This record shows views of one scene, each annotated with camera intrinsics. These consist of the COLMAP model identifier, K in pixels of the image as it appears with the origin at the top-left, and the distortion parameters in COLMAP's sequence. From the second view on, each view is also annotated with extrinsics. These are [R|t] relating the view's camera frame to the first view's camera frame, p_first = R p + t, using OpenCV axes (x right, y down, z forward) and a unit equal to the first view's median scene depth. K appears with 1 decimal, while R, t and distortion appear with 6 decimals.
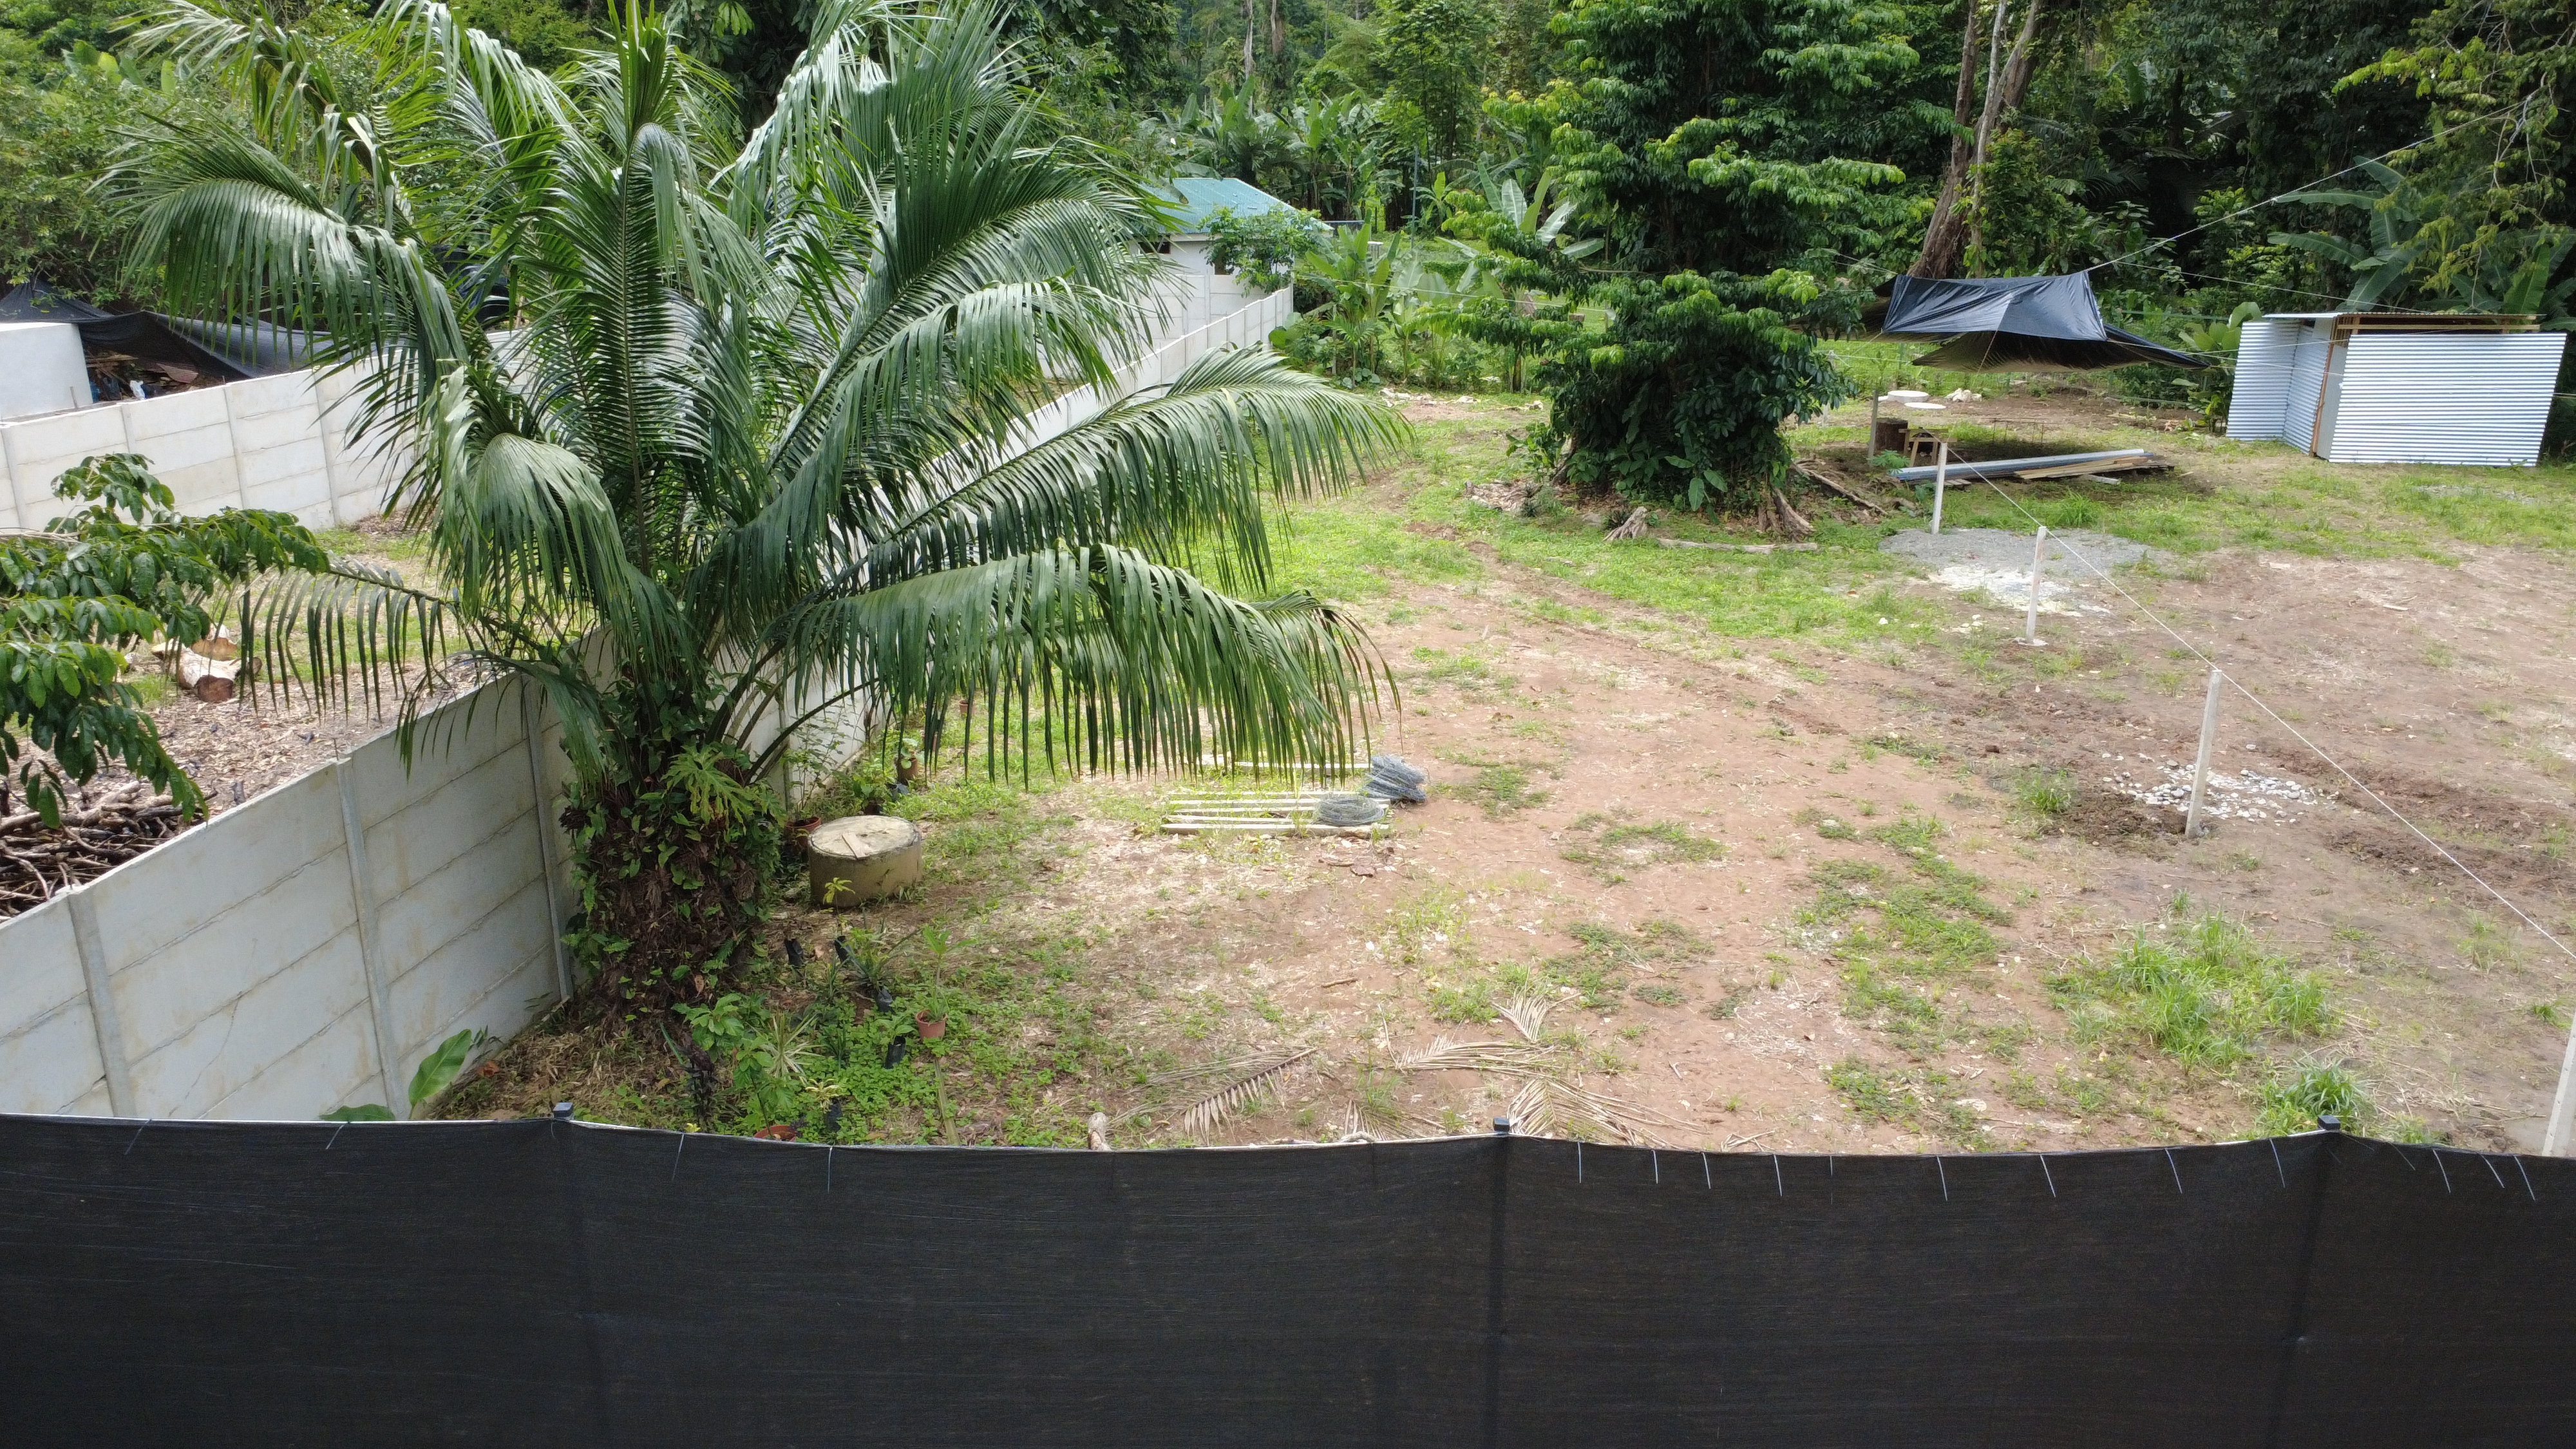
lens RADIAL K [[1869.9, 0, 1288.4], [0, 1869.9, 733.0], [0, 0, 1]] dist [-0.001012, 0.005222]
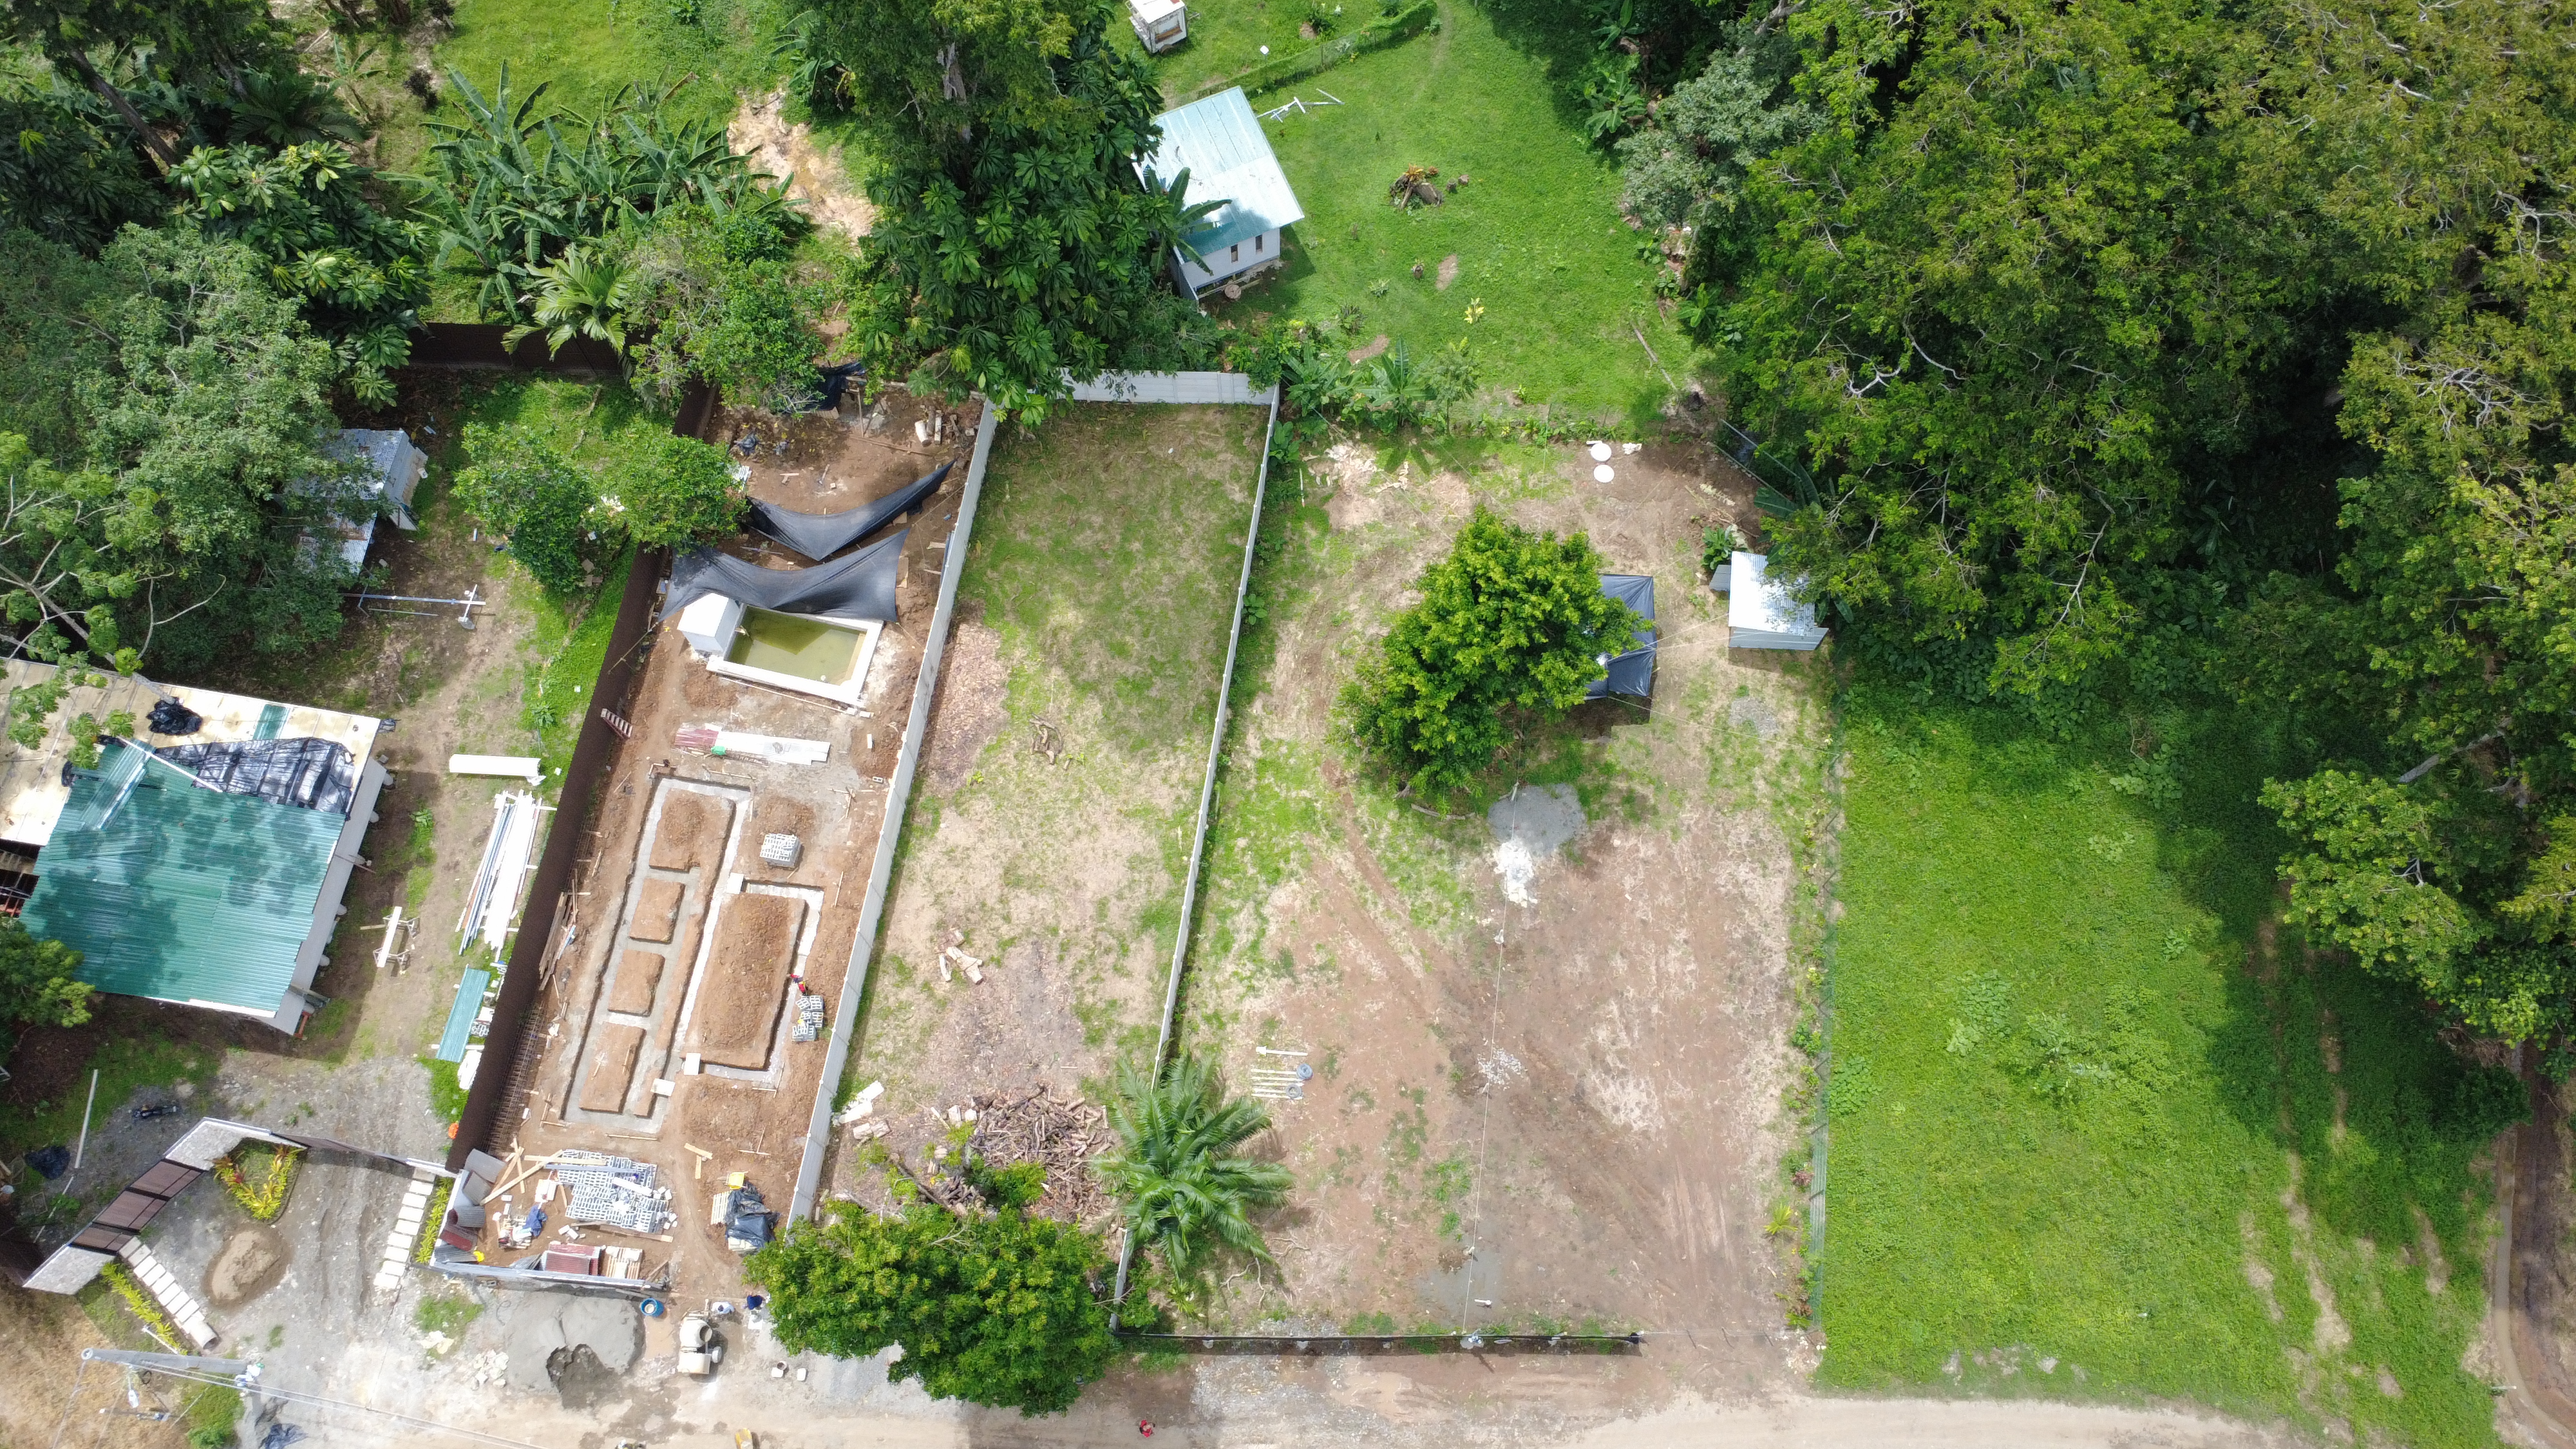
lens RADIAL K [[1869.9, 0, 1282.8], [0, 1869.9, 731.6], [0, 0, 1]] dist [-0.001012, 0.005222]
pose [[0.999981, -0.006077, -0.001244, 0.019676], [0.004855, 0.641946, 0.766734, -4.303648], [-0.003861, -0.766726, 0.641963, -1.312166]]
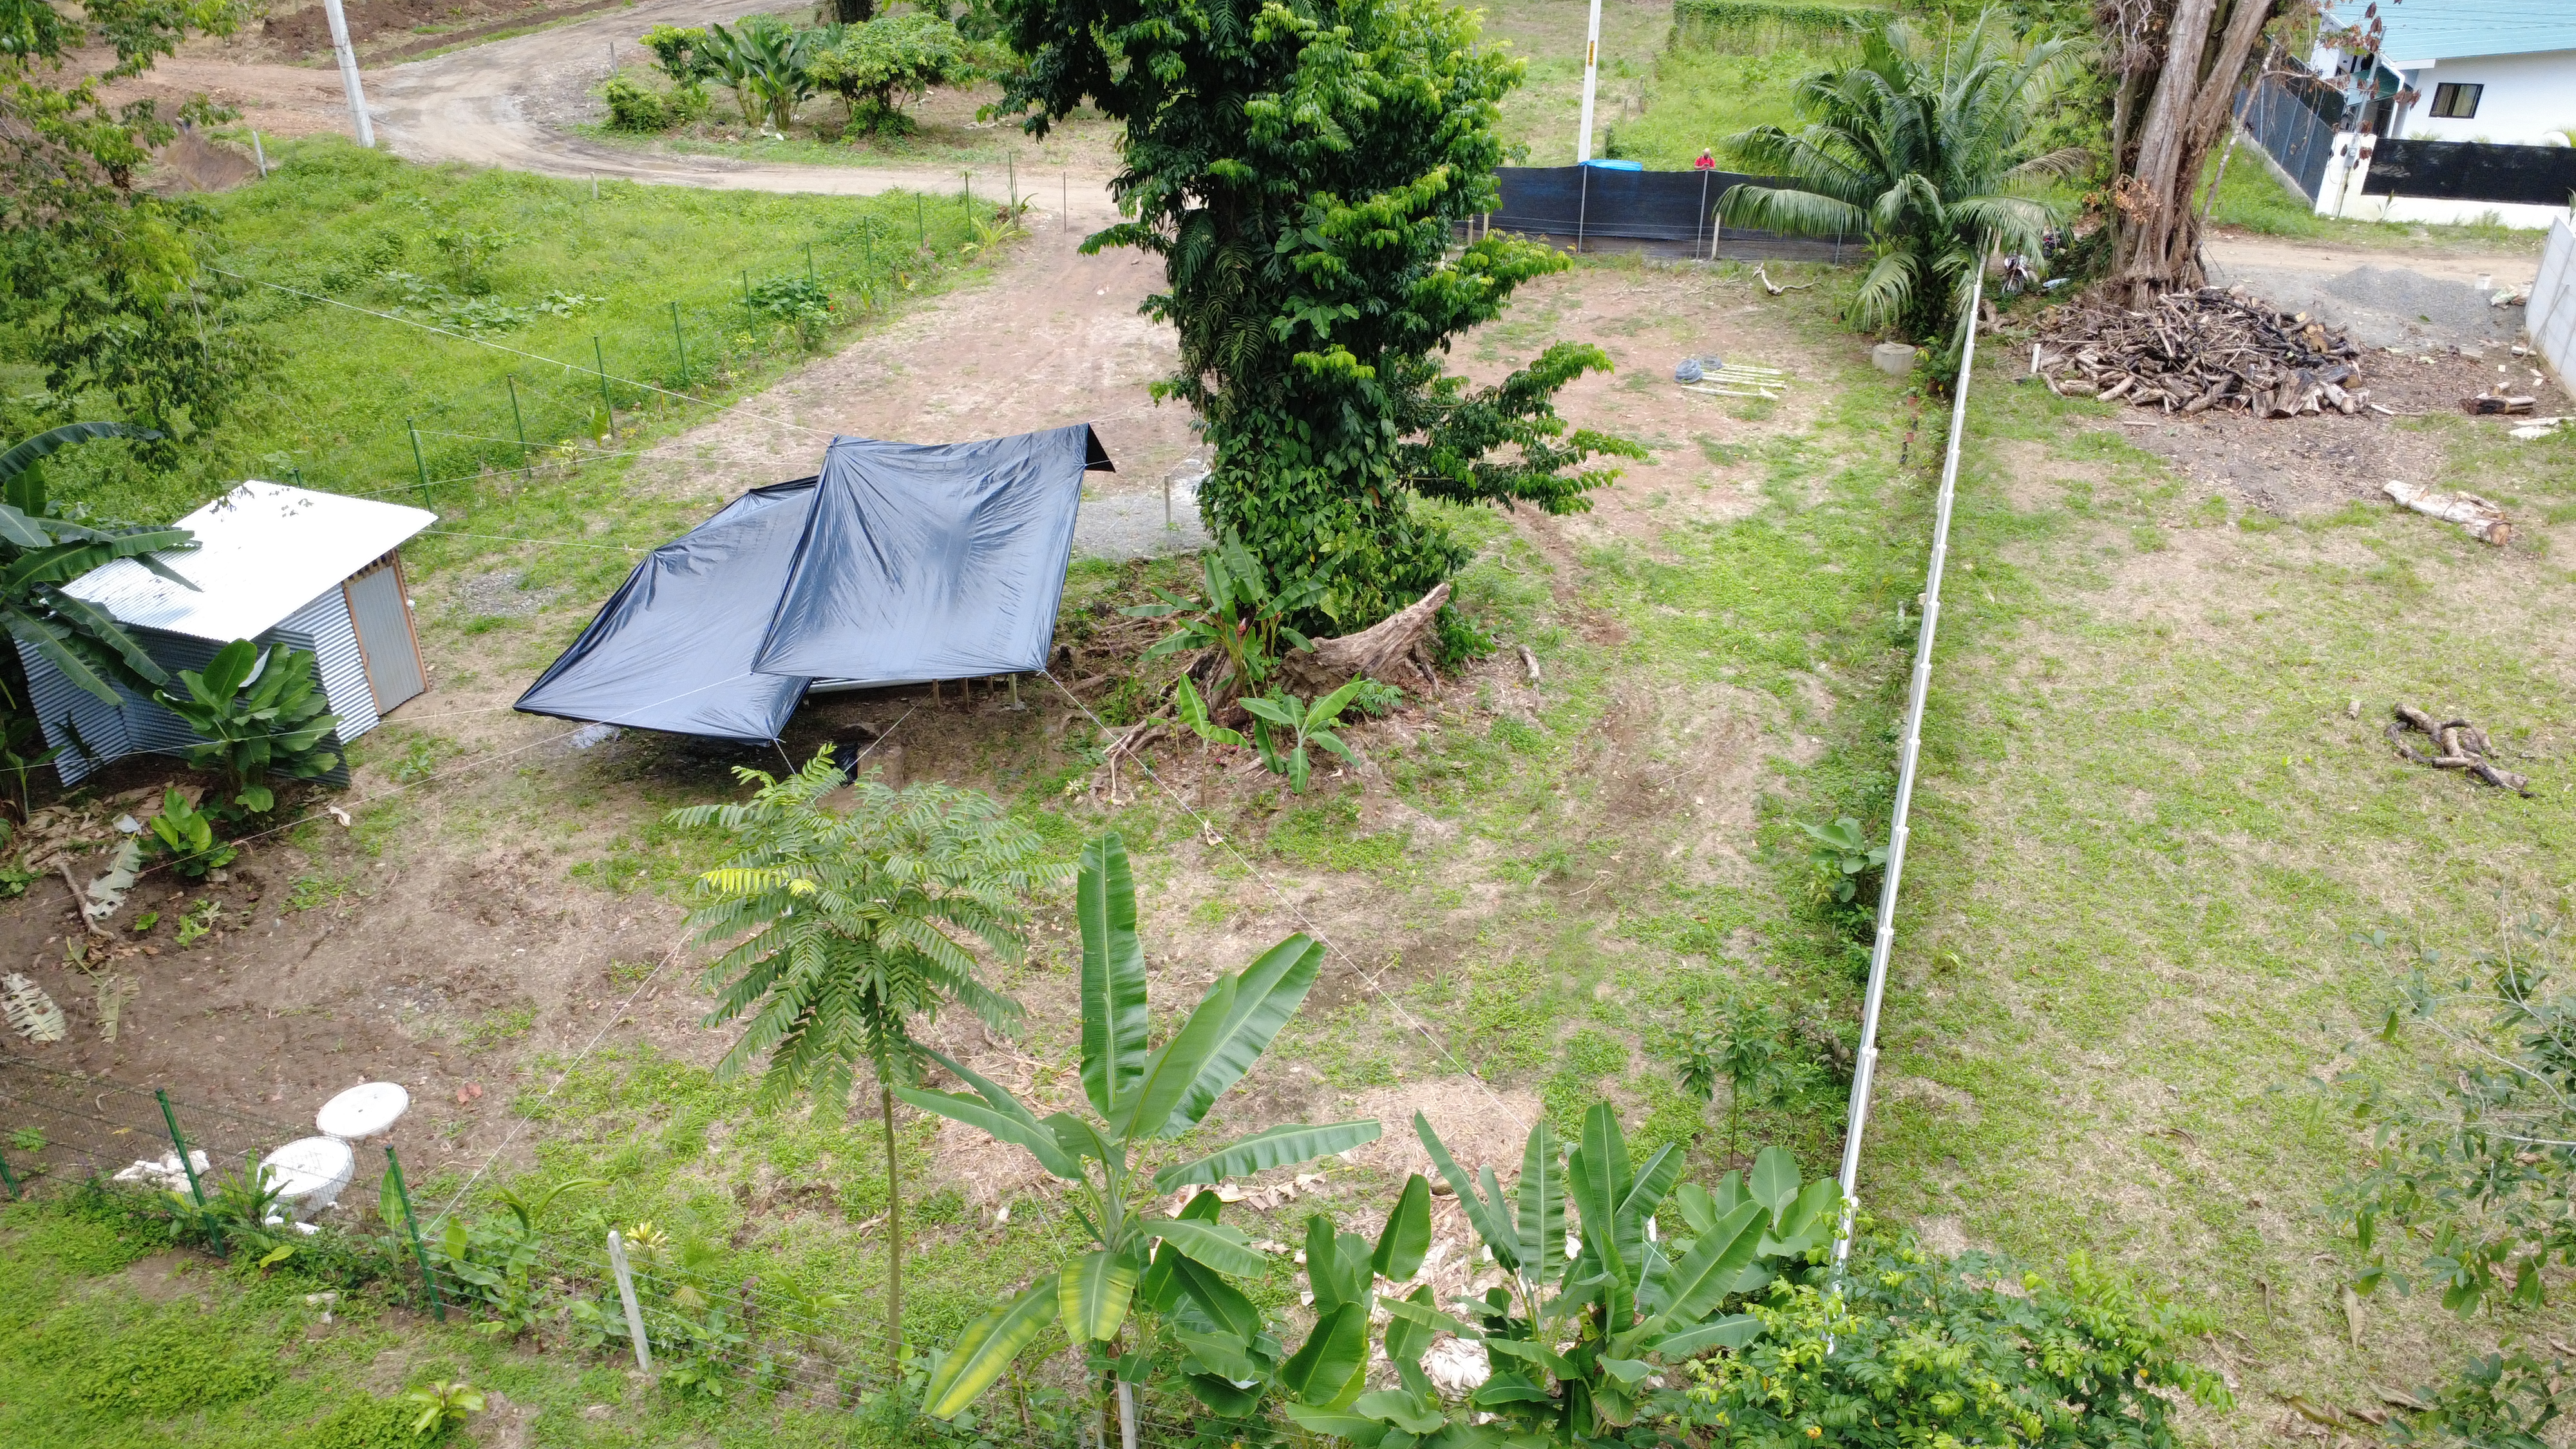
lens RADIAL K [[1869.9, 0, 1286.1], [0, 1869.9, 728.8], [0, 0, 1]] dist [-0.001012, 0.005222]
pose [[-0.981295, -0.094167, 0.167909, 0.134217], [0.058465, 0.685232, 0.725975, -1.618020], [-0.183419, 0.722212, -0.666909, 3.441543]]
